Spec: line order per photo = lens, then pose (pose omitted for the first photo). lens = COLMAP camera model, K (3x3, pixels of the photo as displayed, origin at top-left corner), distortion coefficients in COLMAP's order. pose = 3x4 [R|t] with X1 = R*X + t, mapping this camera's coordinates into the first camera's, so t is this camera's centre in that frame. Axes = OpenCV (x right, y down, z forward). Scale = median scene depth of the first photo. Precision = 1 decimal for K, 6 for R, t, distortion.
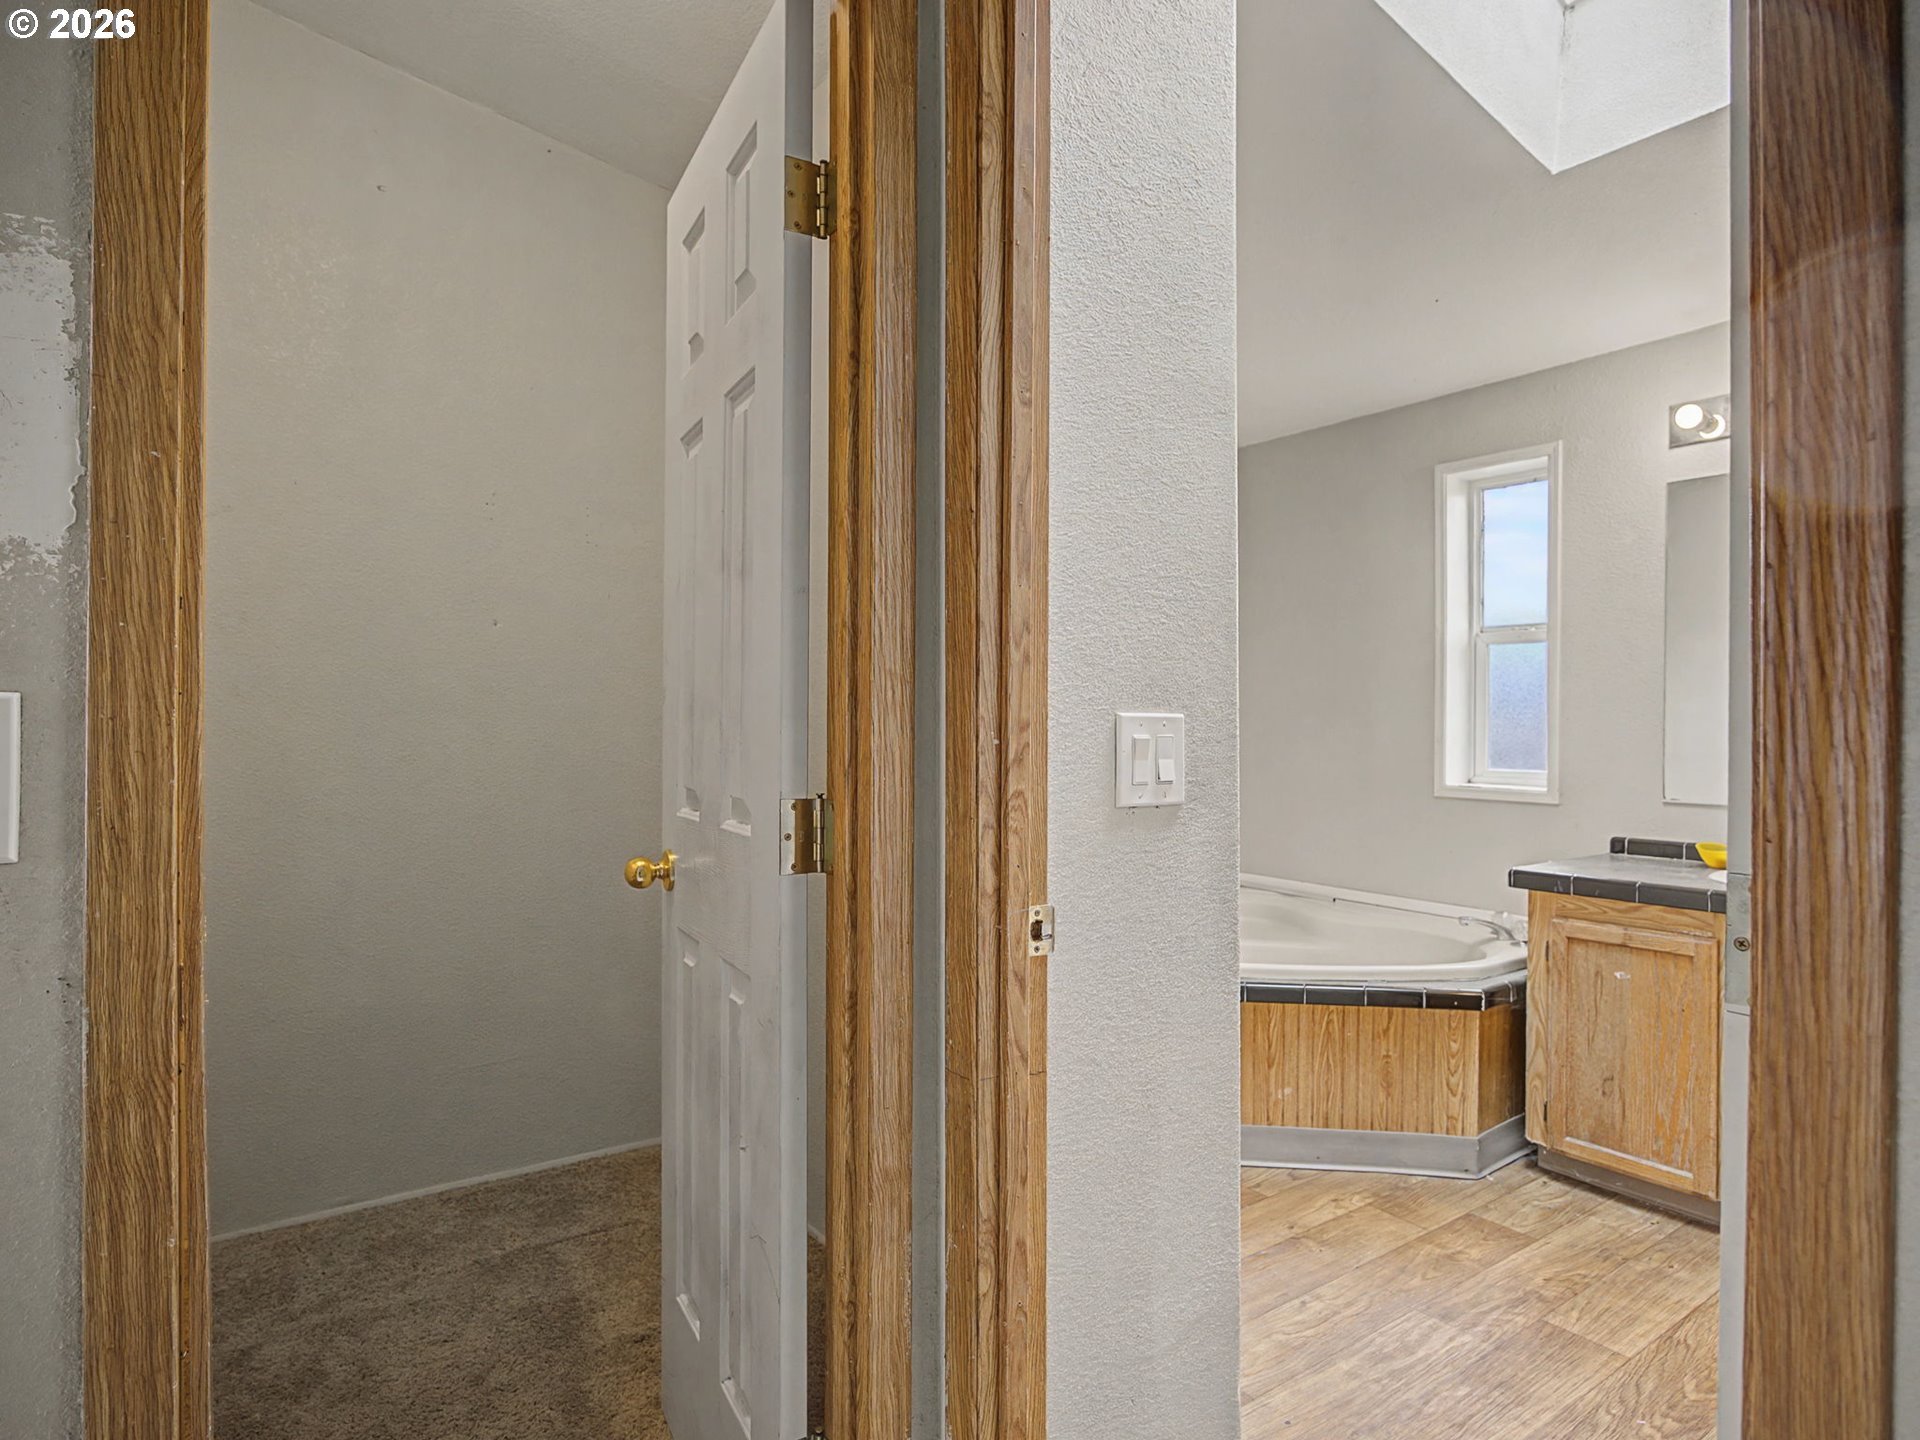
lens RADIAL K [[1051.7, 0, 962.0], [0, 1051.7, 734.3], [0, 0, 1]] dist [-0.010794, 0.000306]
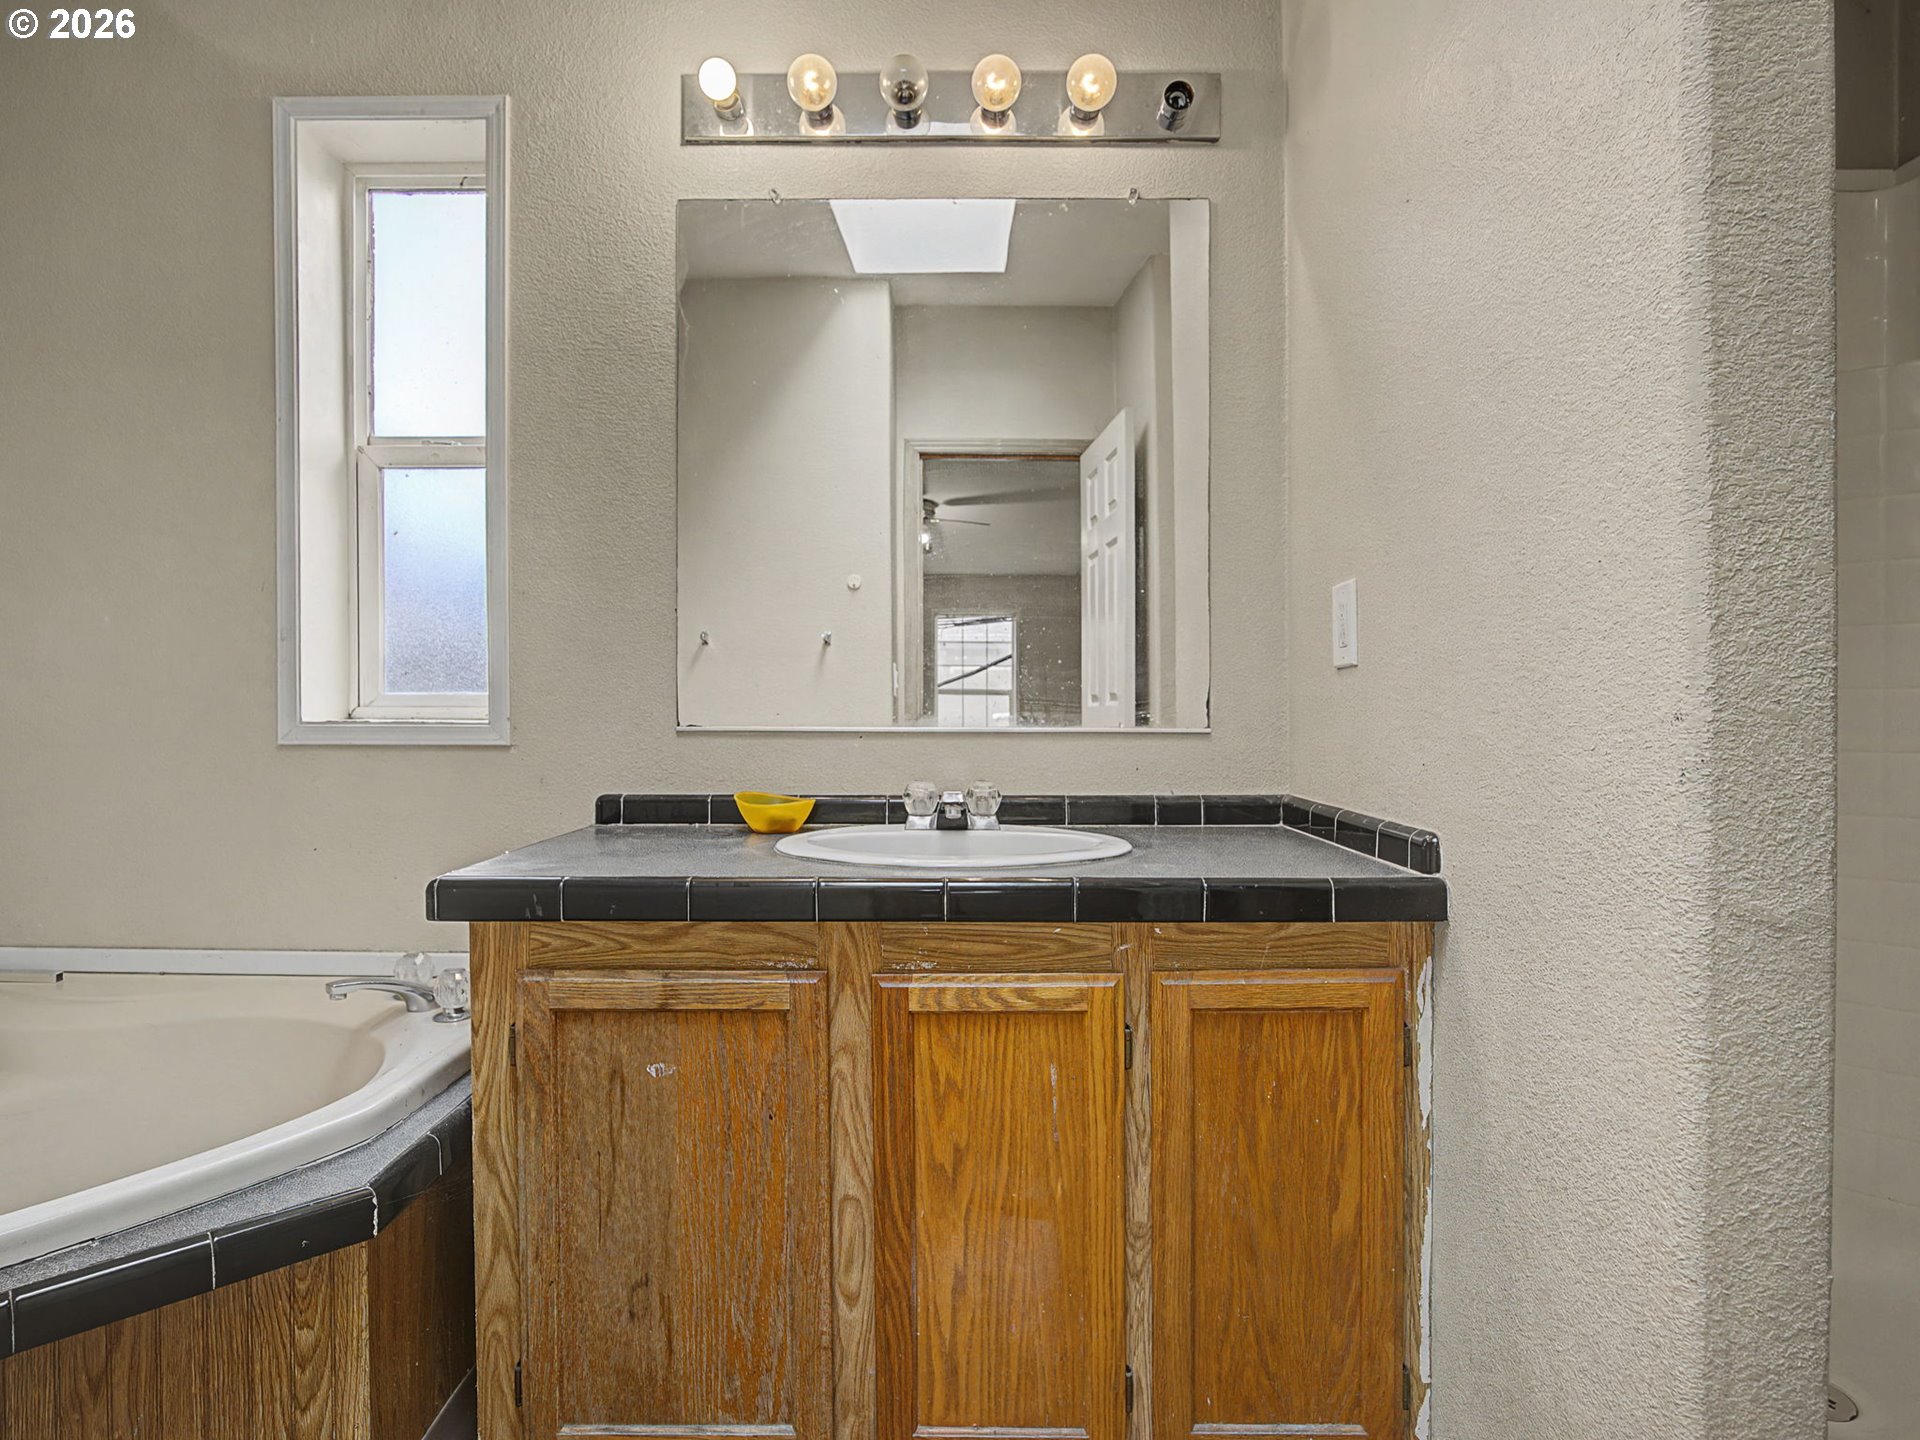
lens RADIAL K [[1051.7, 0, 952.4], [0, 1051.7, 724.5], [0, 0, 1]] dist [-0.010794, 0.000306]
pose [[0.578729, -0.020152, 0.815271, 0.288177], [0.008417, 0.999789, 0.018739, 0.054691], [-0.815477, -0.003982, 0.578776, 0.560047]]
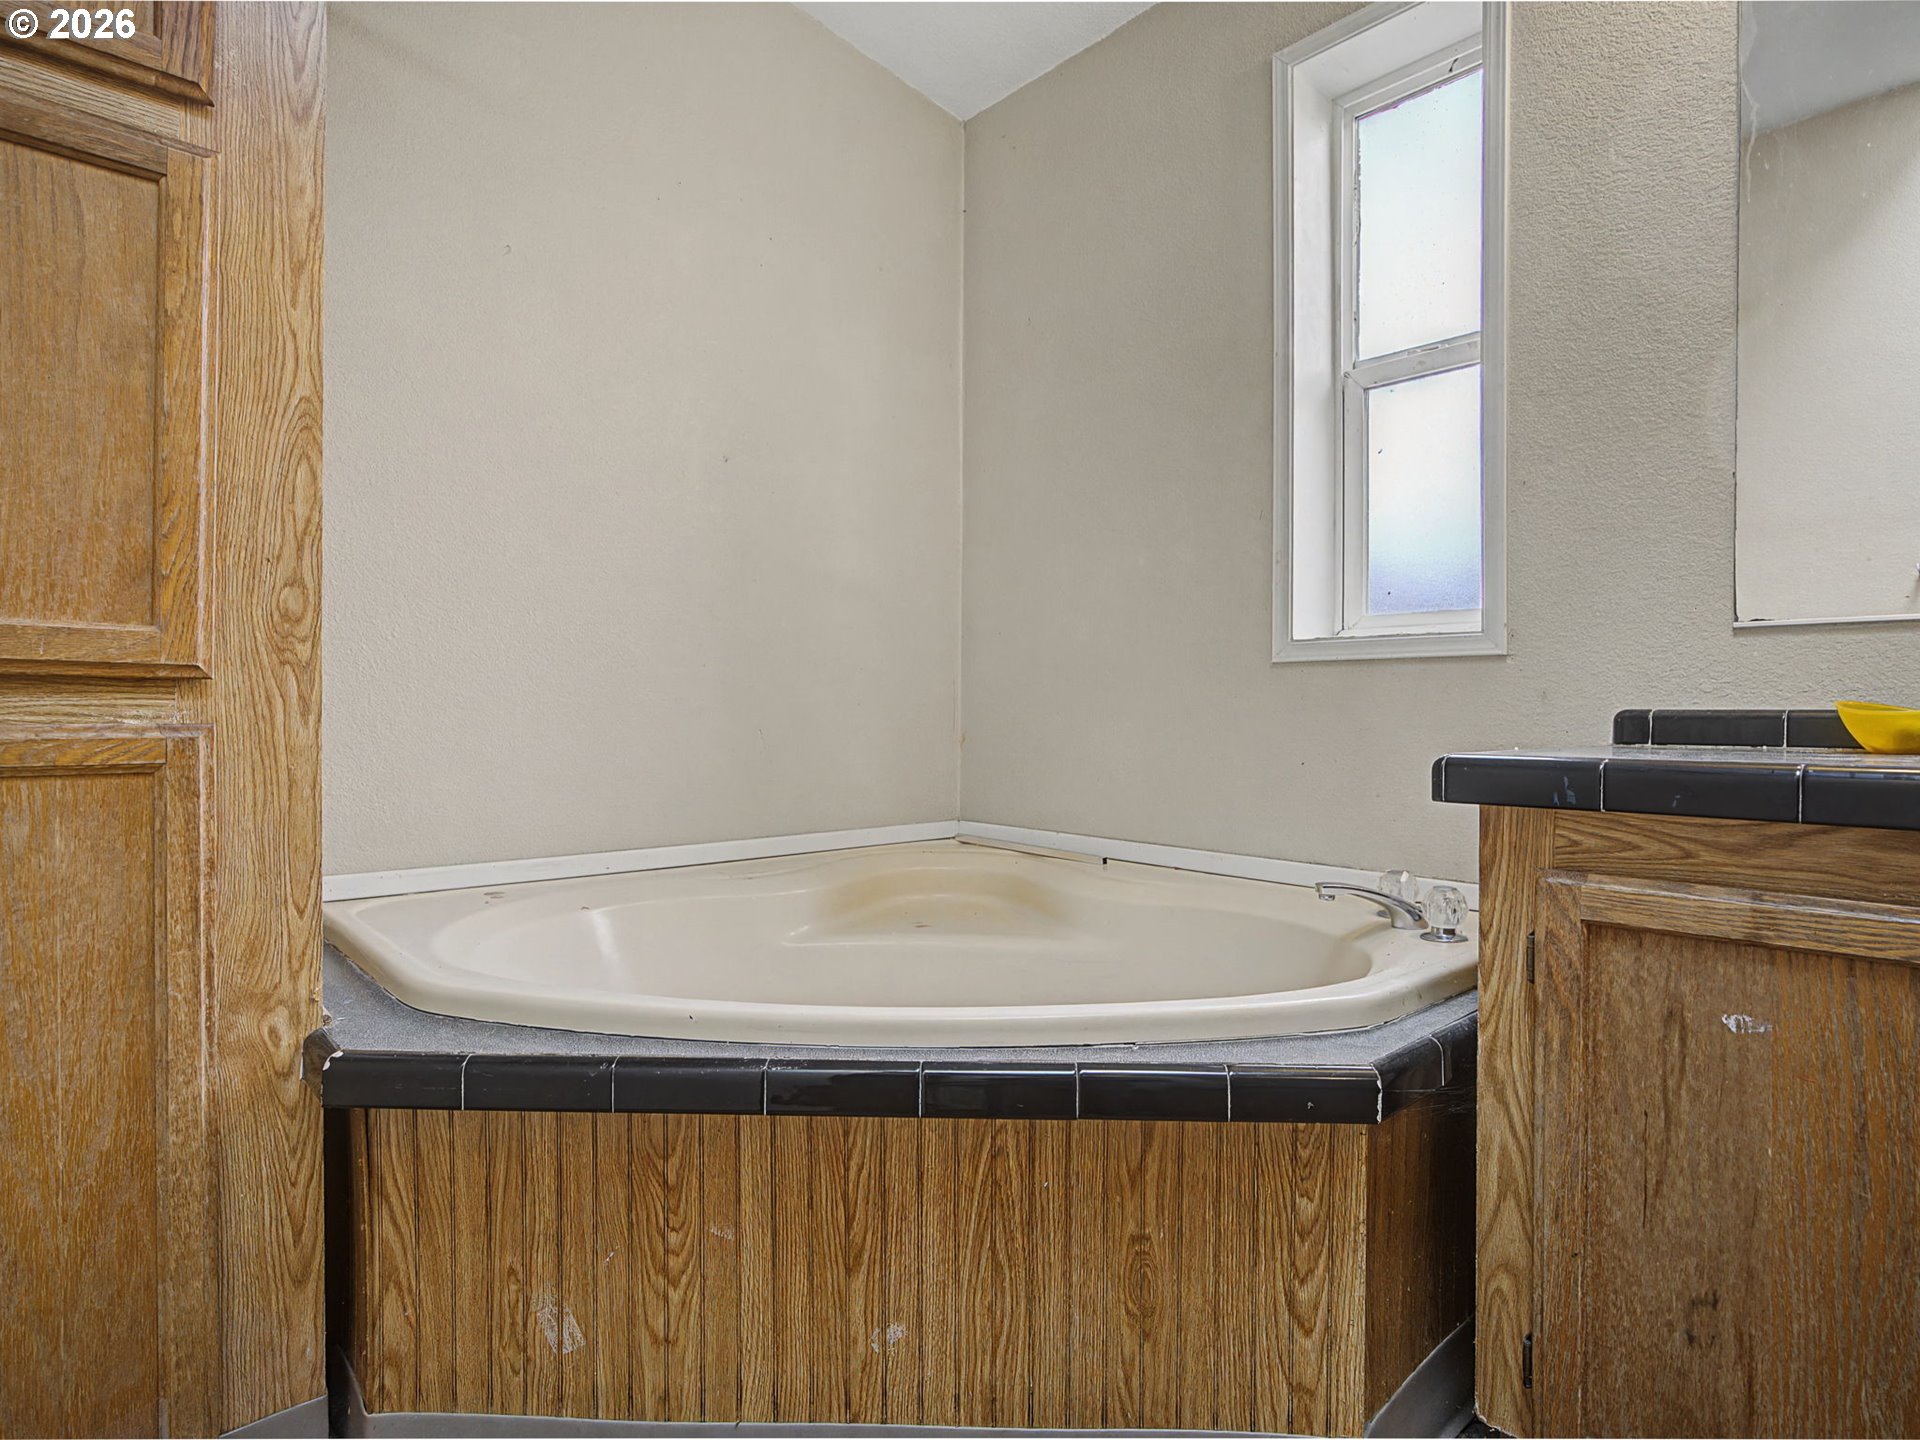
lens RADIAL K [[1051.7, 0, 952.2], [0, 1051.7, 729.1], [0, 0, 1]] dist [-0.010794, 0.000306]
pose [[0.993928, -0.003157, 0.109991, 0.293878], [0.002443, 0.999975, 0.006620, 0.115596], [-0.110009, -0.006311, 0.993911, 0.622723]]
